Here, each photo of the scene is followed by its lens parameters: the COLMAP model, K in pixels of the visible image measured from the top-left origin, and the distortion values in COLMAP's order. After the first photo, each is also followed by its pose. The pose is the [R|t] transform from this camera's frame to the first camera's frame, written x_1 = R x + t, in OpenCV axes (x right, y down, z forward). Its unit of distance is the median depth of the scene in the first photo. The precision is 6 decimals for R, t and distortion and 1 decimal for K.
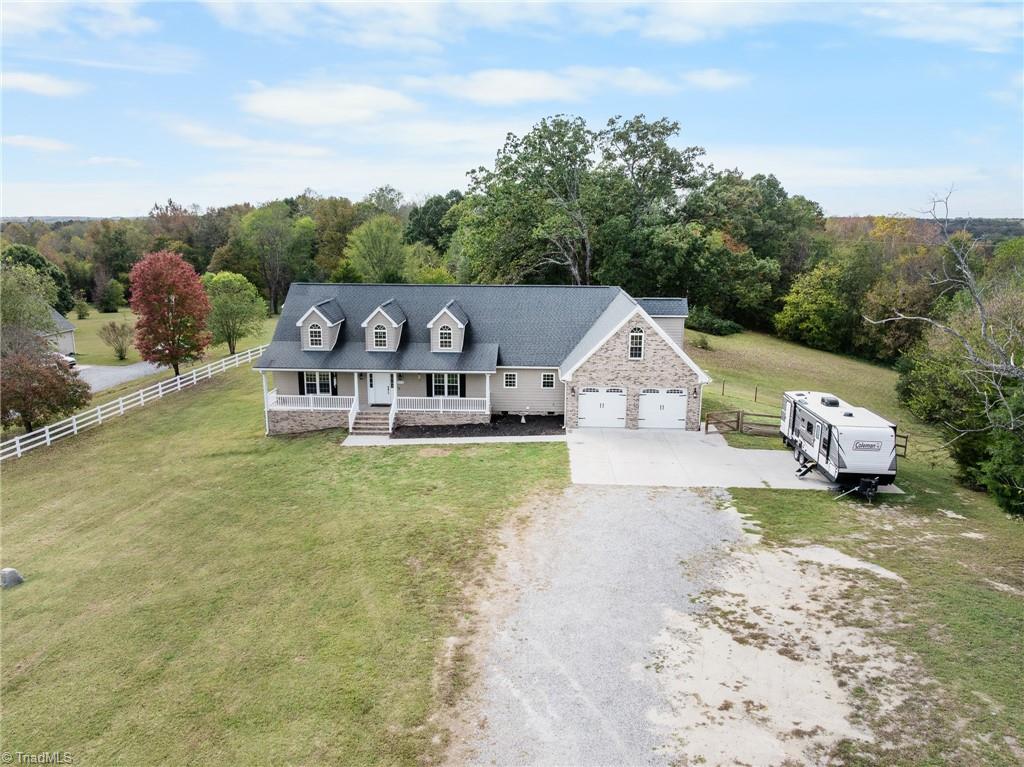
lens RADIAL K [[723.5, 0, 512.0], [0, 723.5, 383.5], [0, 0, 1]] dist [-0.020857, -0.024135]
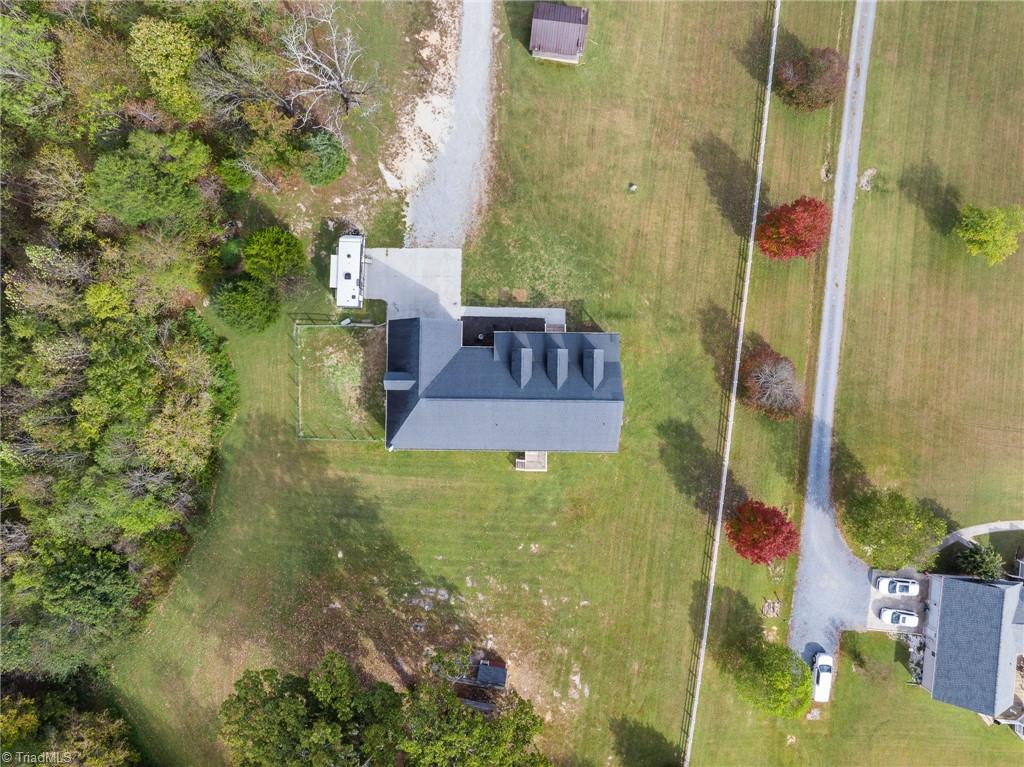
lens RADIAL K [[723.5, 0, 512.0], [0, 723.5, 383.5], [0, 0, 1]] dist [-0.020857, -0.024135]
pose [[-0.999595, 0.024319, -0.014793, -0.036355], [-0.019526, -0.207706, 0.977996, -1.874711], [0.020711, 0.977889, 0.208096, 0.690855]]
